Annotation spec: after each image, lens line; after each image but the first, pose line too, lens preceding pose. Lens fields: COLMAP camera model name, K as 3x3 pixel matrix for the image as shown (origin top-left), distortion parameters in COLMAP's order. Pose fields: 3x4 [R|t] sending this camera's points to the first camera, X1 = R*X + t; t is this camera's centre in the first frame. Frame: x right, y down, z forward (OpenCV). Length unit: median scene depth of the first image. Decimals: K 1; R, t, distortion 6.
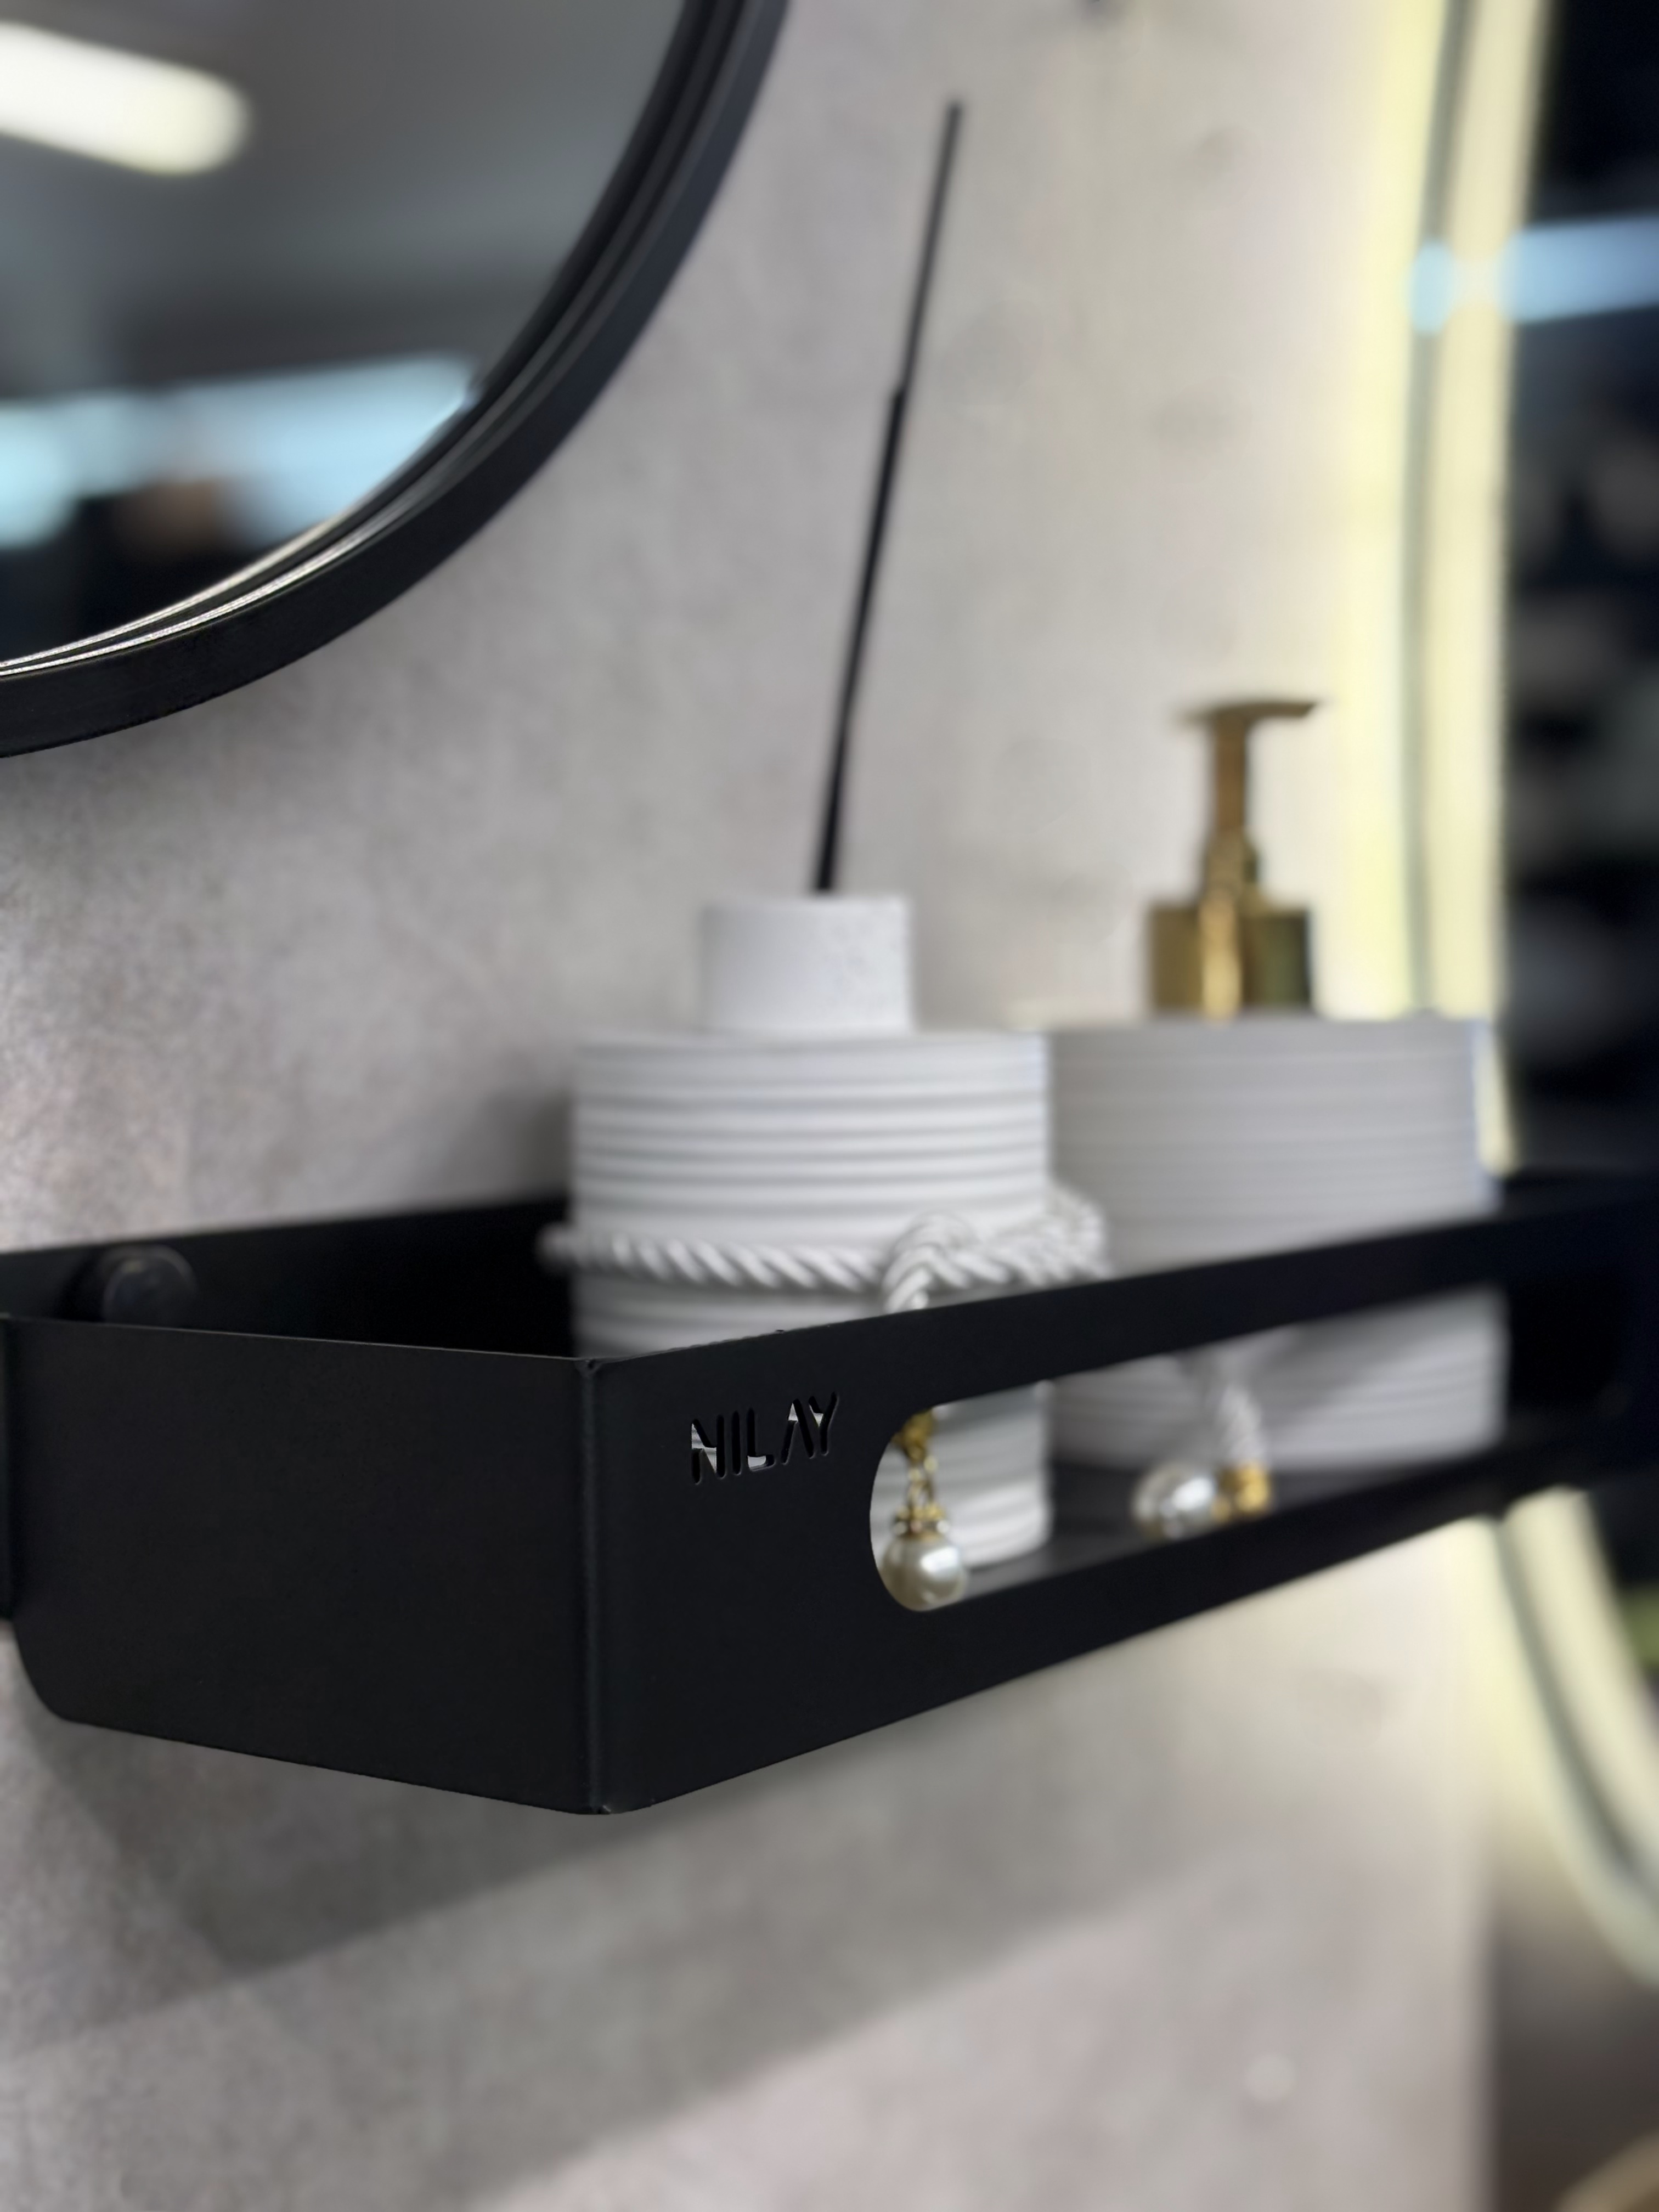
lens RADIAL K [[3355.8, 0, 837.5], [0, 3355.8, 1135.6], [0, 0, 1]] dist [0.237310, -0.997304]
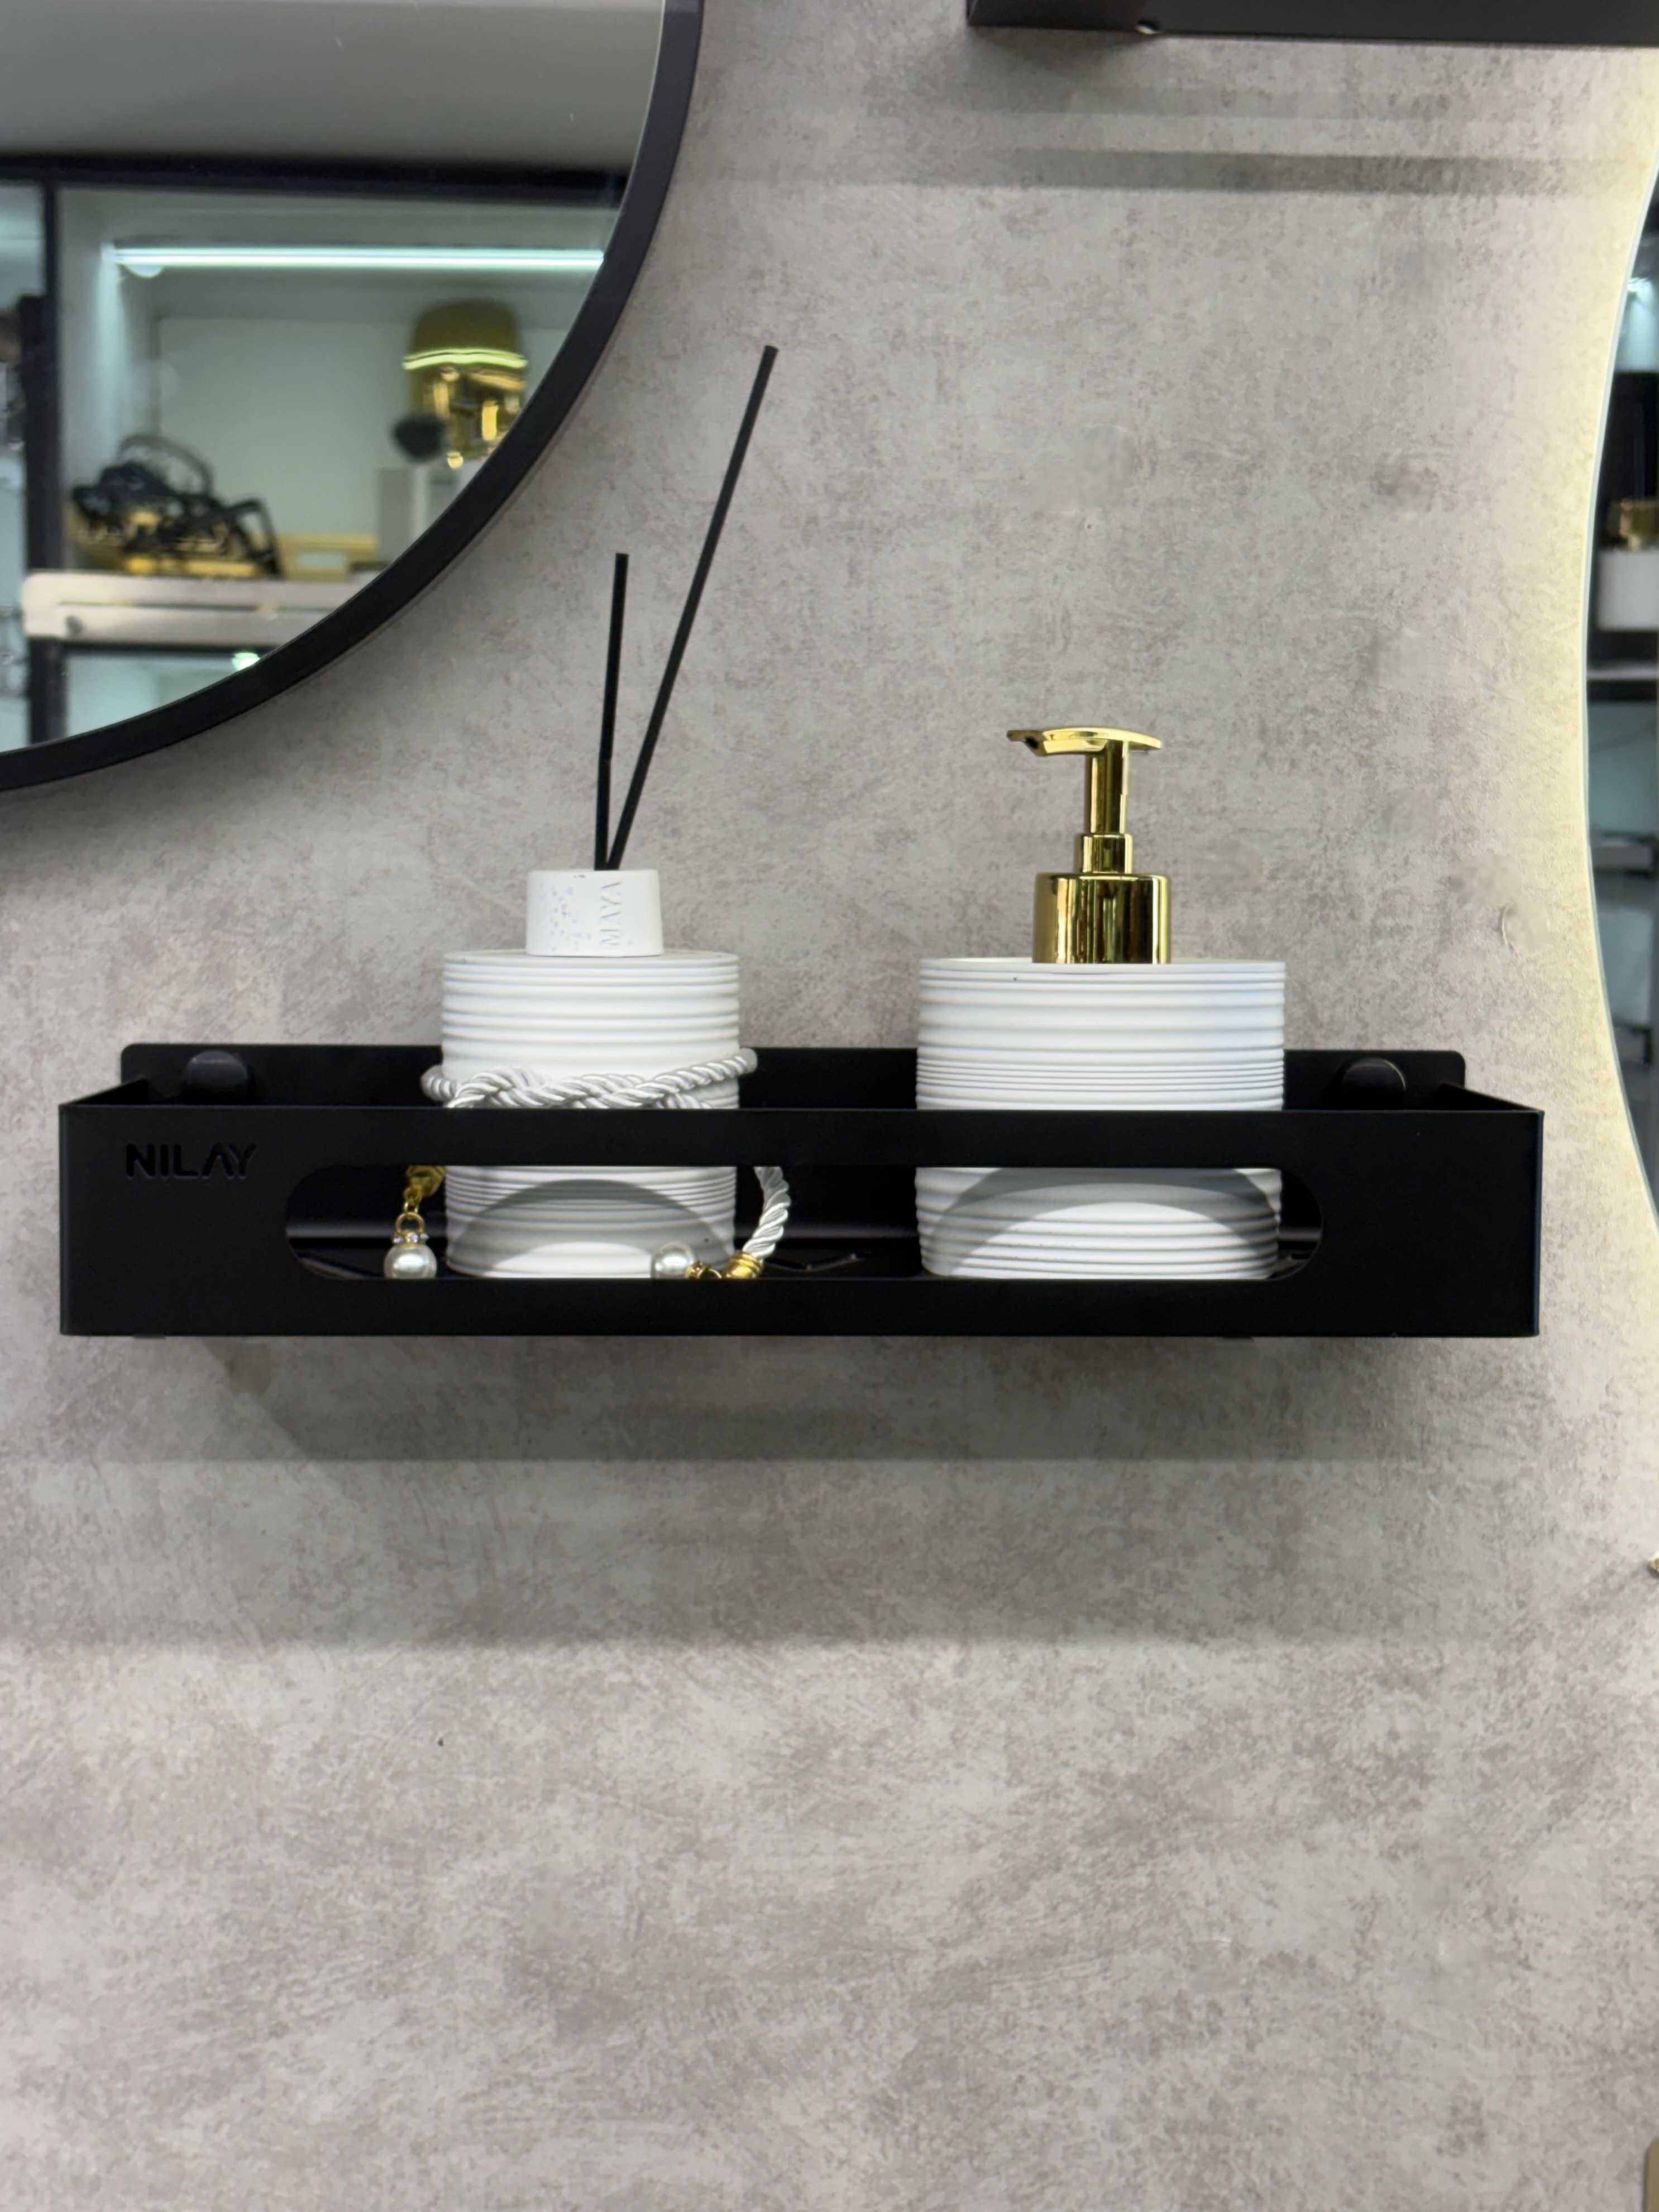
lens RADIAL K [[3486.8, 0, 831.5], [0, 3486.8, 1134.3], [0, 0, 1]] dist [0.257303, -1.144777]
pose [[0.624426, 0.086944, -0.776230, 1.475471], [-0.063420, 0.996148, 0.060559, -0.057370], [0.778505, 0.011414, 0.627535, 0.041510]]
